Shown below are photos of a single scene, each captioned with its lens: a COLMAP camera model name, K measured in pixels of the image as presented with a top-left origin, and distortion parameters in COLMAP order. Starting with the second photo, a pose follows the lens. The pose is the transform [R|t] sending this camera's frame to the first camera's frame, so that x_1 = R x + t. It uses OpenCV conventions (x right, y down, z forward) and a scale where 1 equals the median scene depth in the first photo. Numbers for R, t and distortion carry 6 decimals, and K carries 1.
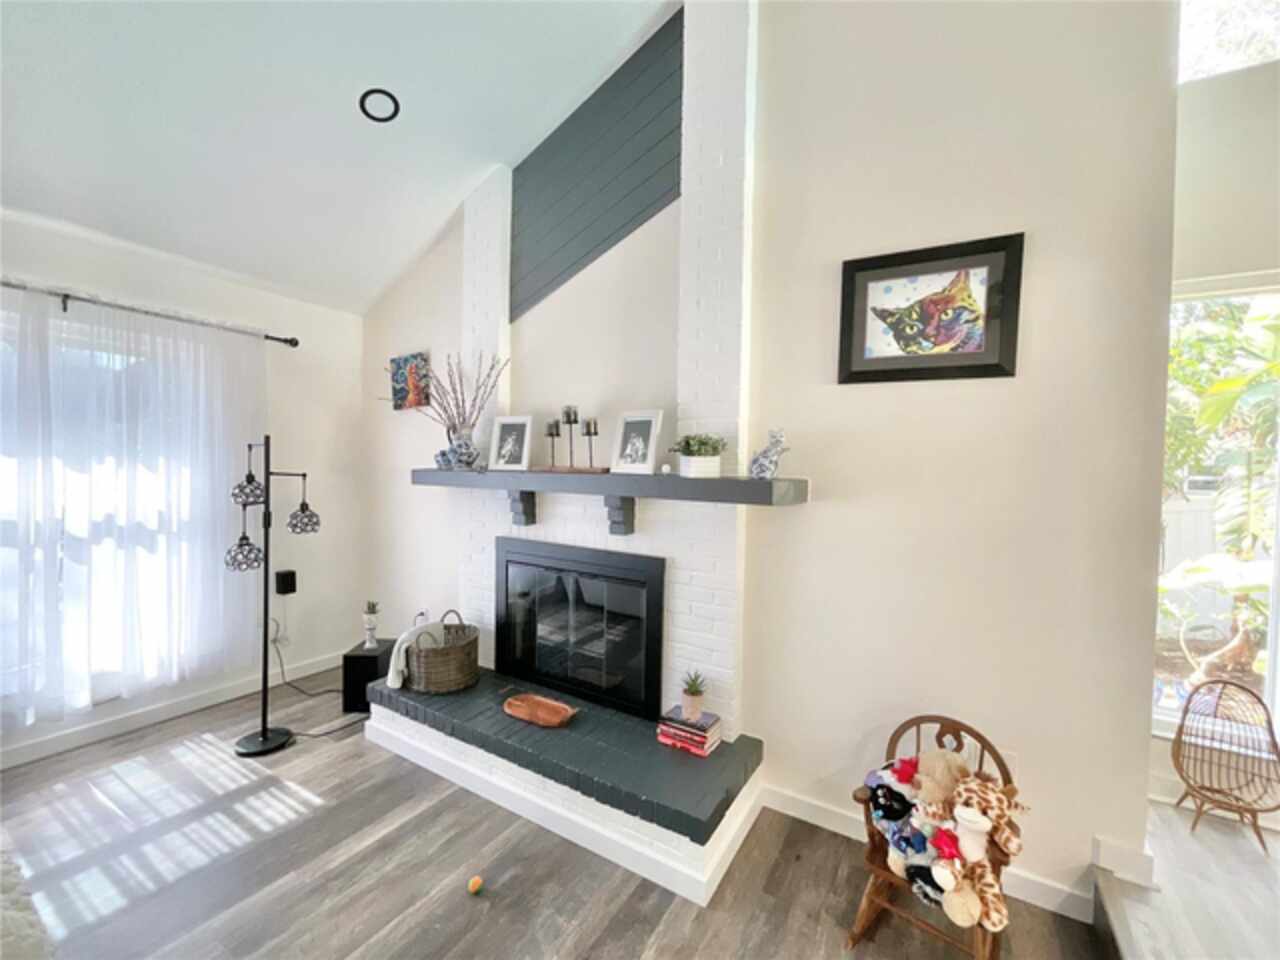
lens RADIAL K [[523.4, 0, 640.0], [0, 523.4, 480.0], [0, 0, 1]] dist [-0.001873, -0.000243]
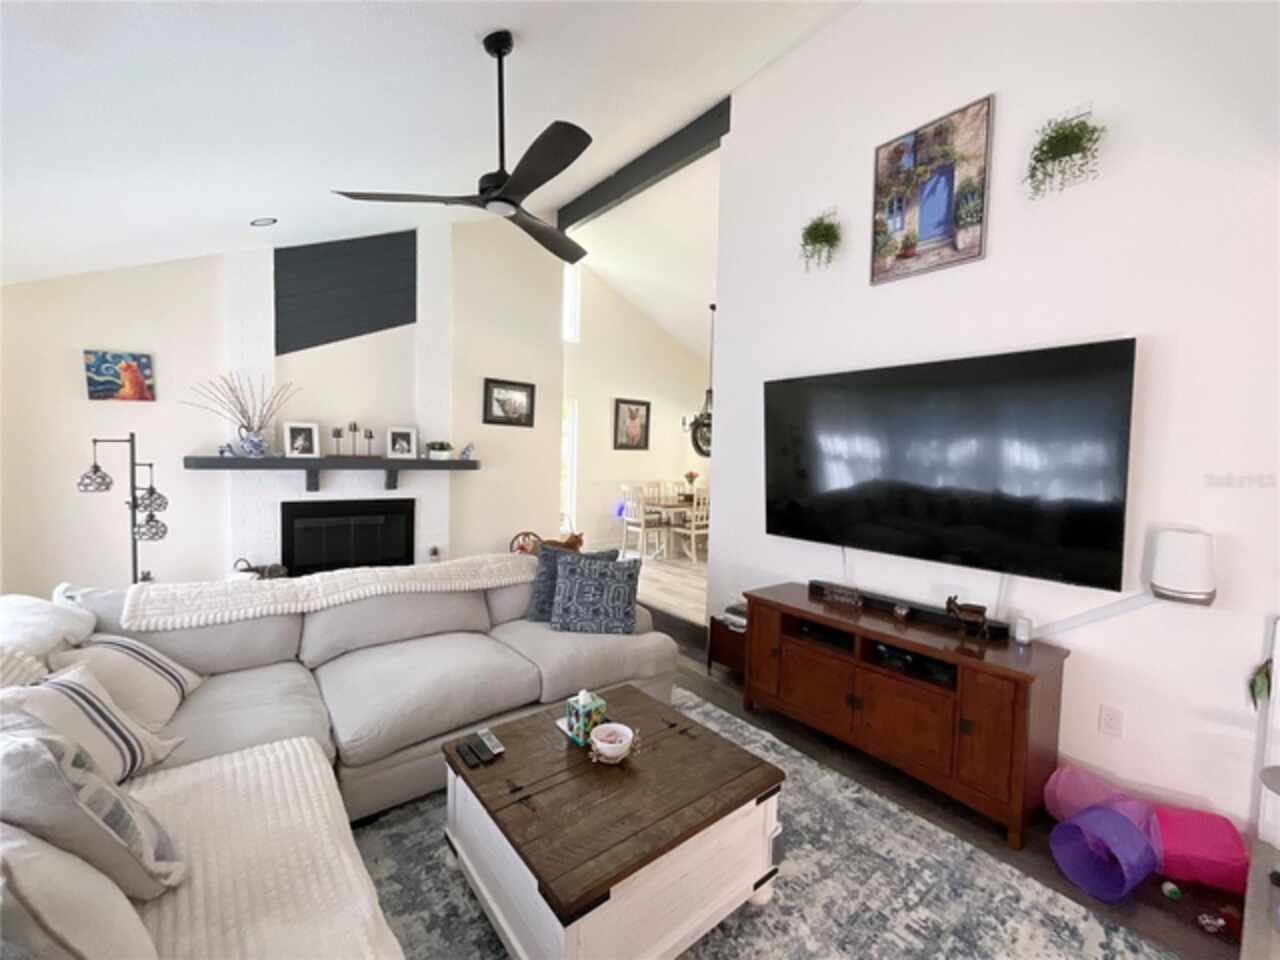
lens RADIAL K [[523.4, 0, 640.0], [0, 523.4, 480.0], [0, 0, 1]] dist [-0.001873, -0.000243]
pose [[0.353503, -0.060108, 0.933500, -1.487836], [0.002066, 0.997981, 0.063478, -0.052894], [-0.935431, -0.020511, 0.352913, -0.553803]]
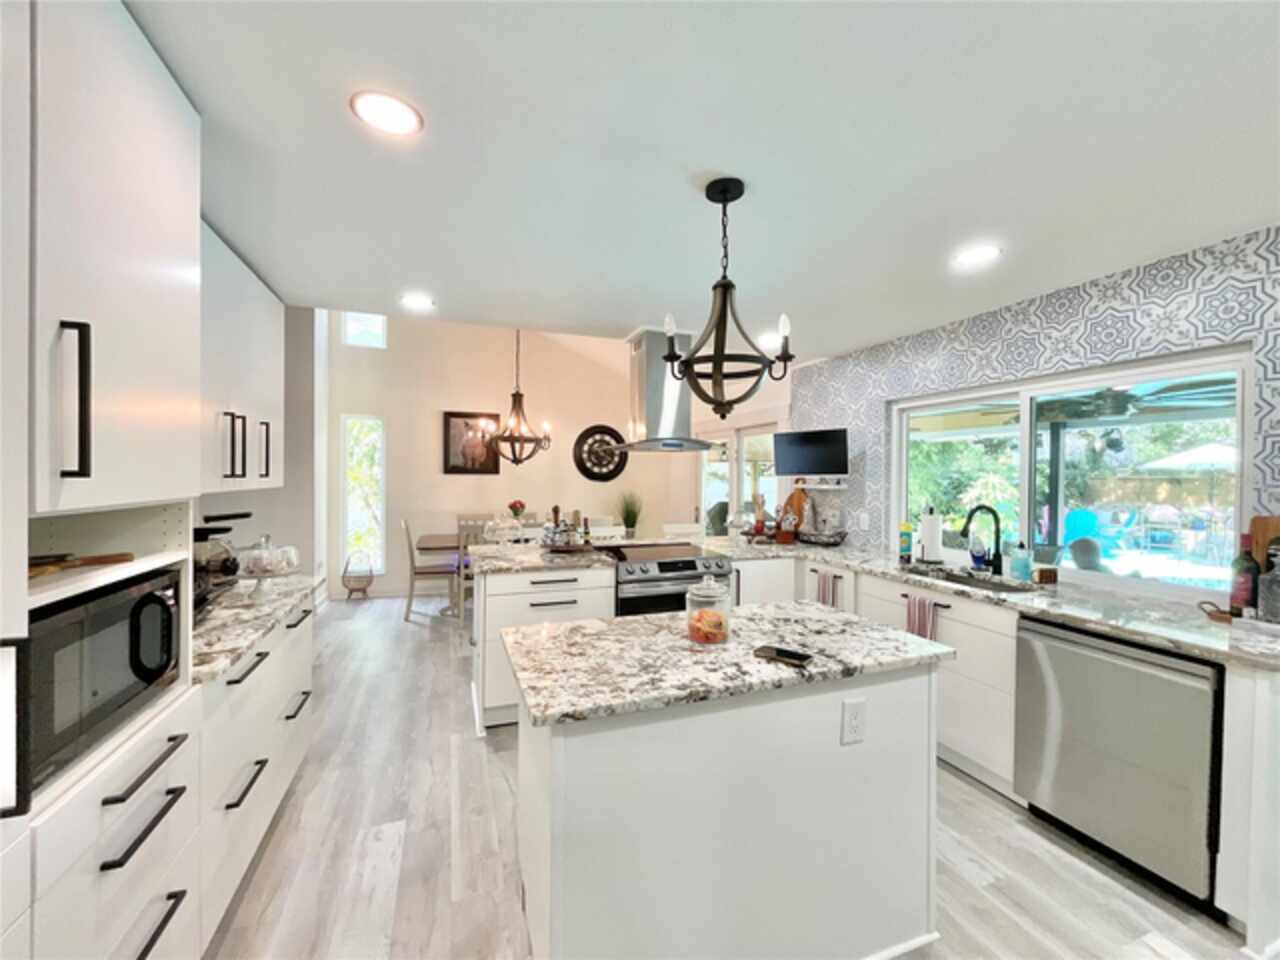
lens RADIAL K [[523.4, 0, 640.0], [0, 523.4, 480.0], [0, 0, 1]] dist [-0.001873, -0.000243]
pose [[0.623194, -0.024225, 0.781692, -0.151896], [0.022420, 0.999663, 0.013106, -0.021244], [-0.781746, 0.009358, 0.623527, -1.562008]]
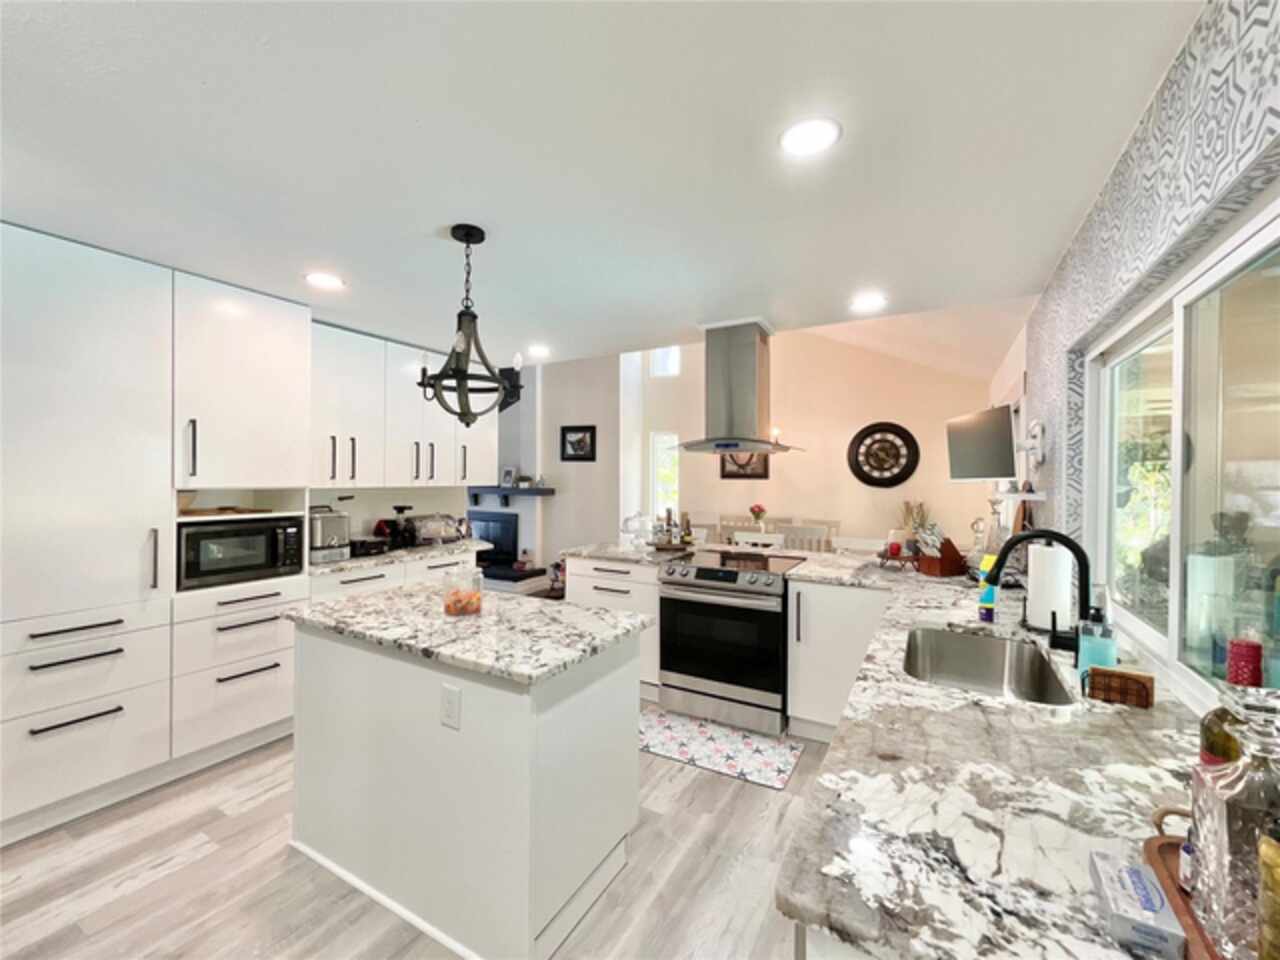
lens RADIAL K [[523.4, 0, 640.0], [0, 523.4, 480.0], [0, 0, 1]] dist [-0.001873, -0.000243]
pose [[0.999759, -0.013318, 0.017480, 0.684879], [0.013609, 0.999769, -0.016632, 0.006680], [-0.017255, 0.016866, 0.999709, -2.023009]]
